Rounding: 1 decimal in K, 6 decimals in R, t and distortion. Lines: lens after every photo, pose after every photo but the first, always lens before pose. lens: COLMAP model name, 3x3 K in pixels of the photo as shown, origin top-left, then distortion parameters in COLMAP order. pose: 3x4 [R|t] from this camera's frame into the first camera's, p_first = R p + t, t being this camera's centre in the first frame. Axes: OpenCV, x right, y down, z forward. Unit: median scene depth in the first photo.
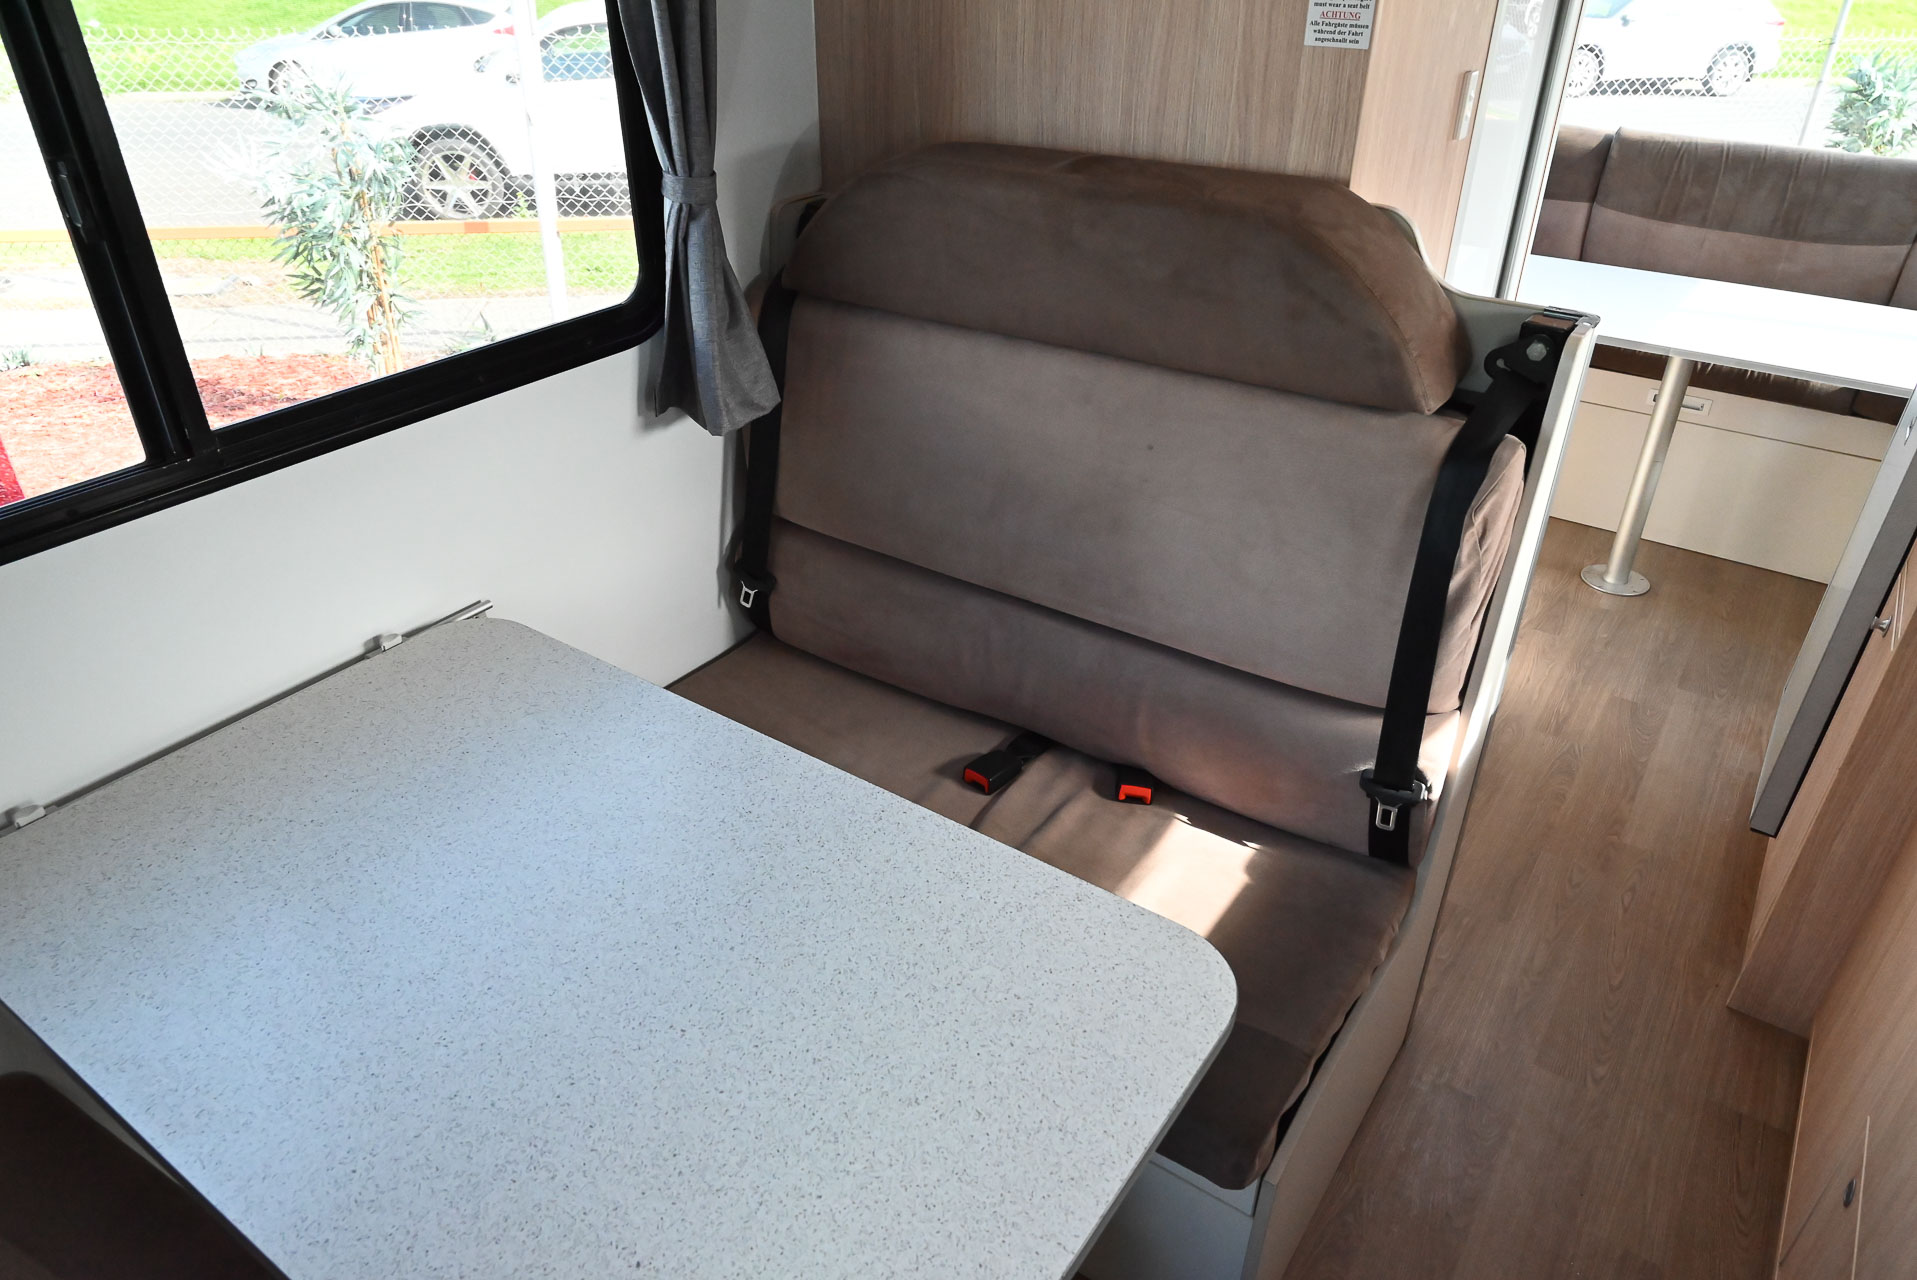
lens RADIAL K [[1283.6, 0, 960.4], [0, 1283.6, 645.8], [0, 0, 1]] dist [-0.012307, 0.011286]
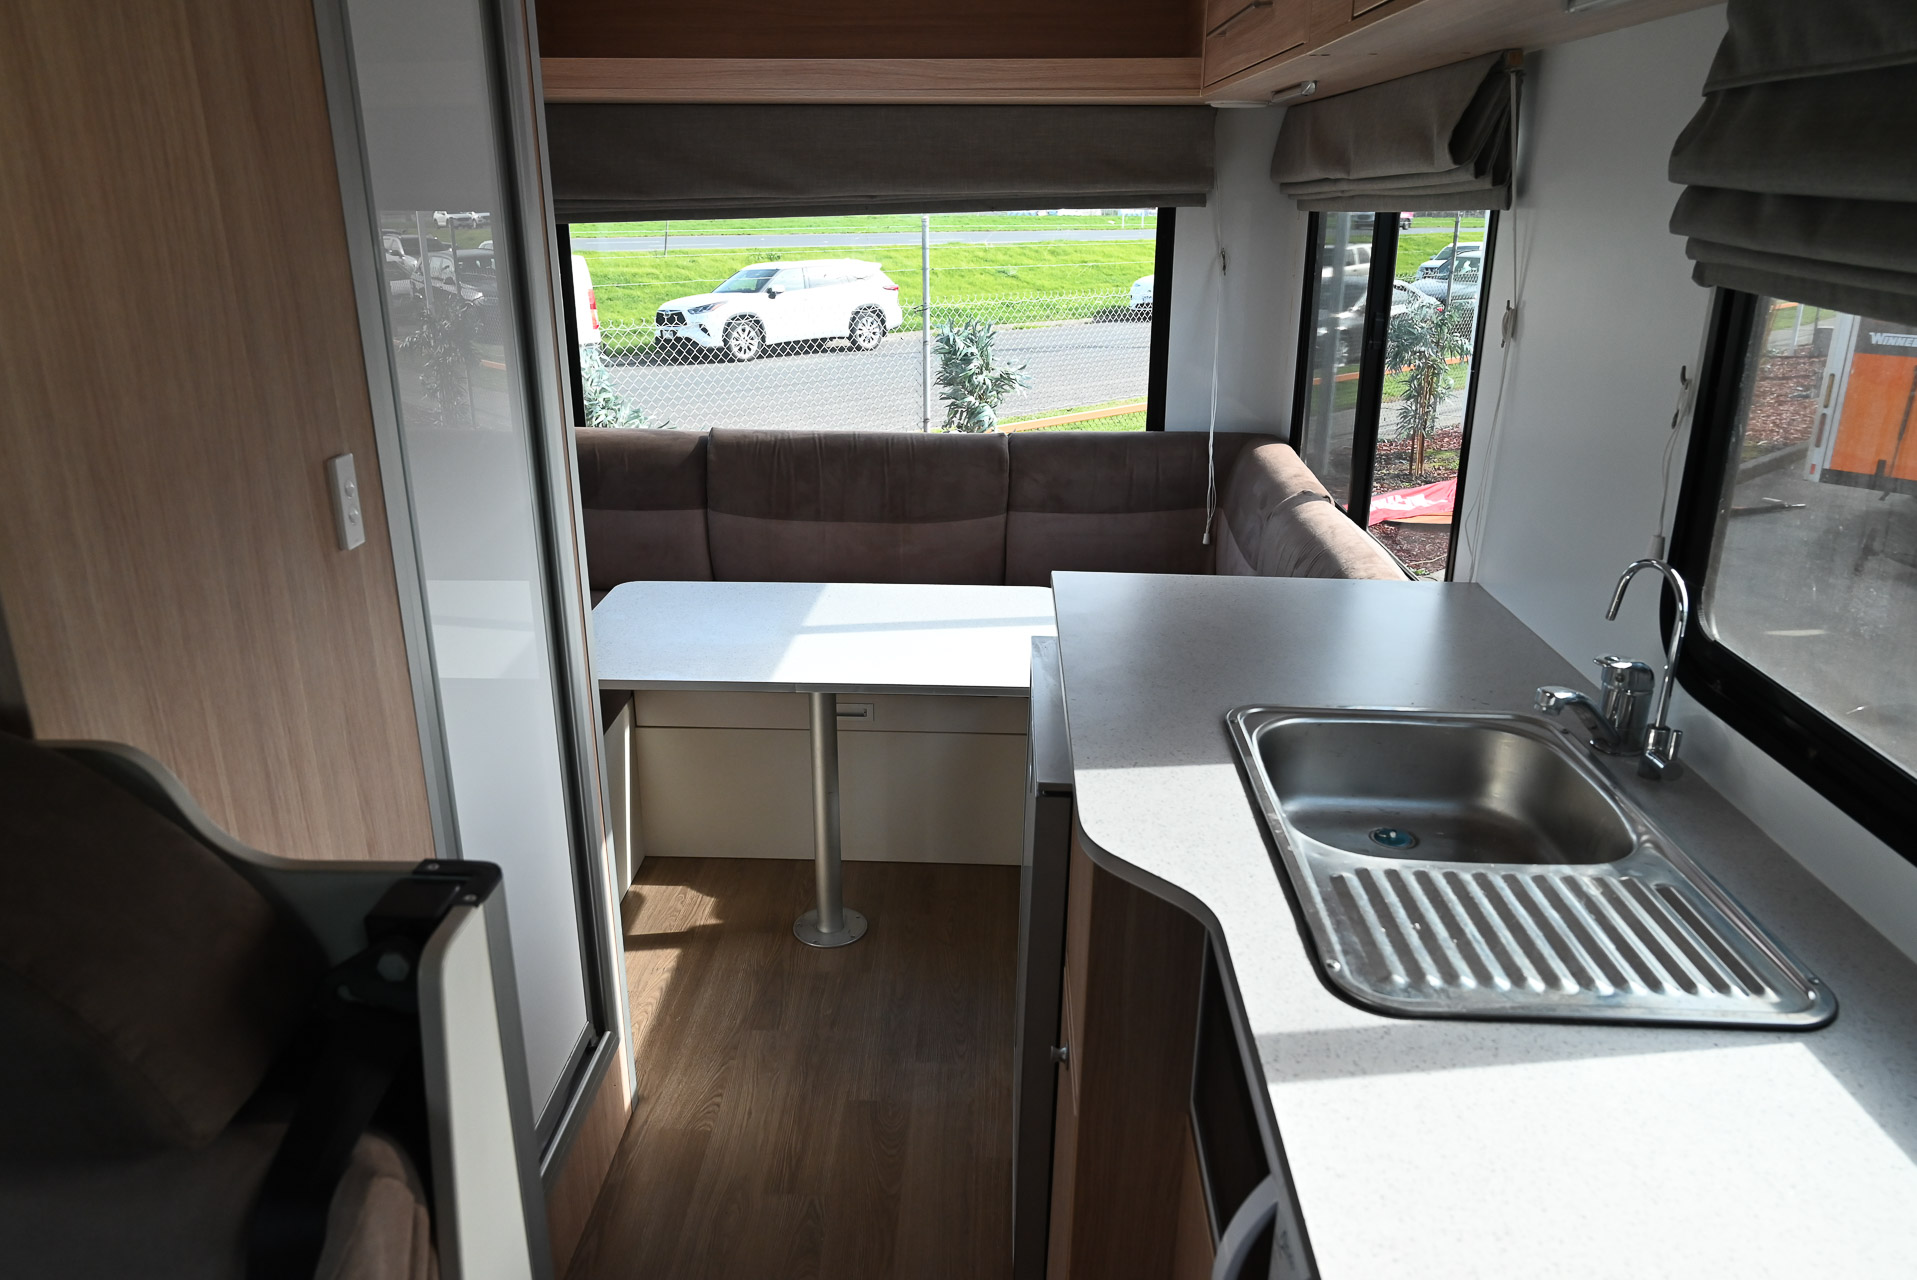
lens RADIAL K [[1283.6, 0, 946.3], [0, 1283.6, 638.3], [0, 0, 1]] dist [-0.012307, 0.011286]
pose [[0.853544, -0.185326, 0.486946, 0.202763], [0.275784, 0.953641, -0.120464, -0.115453], [-0.442047, 0.237114, 0.865085, 0.182990]]
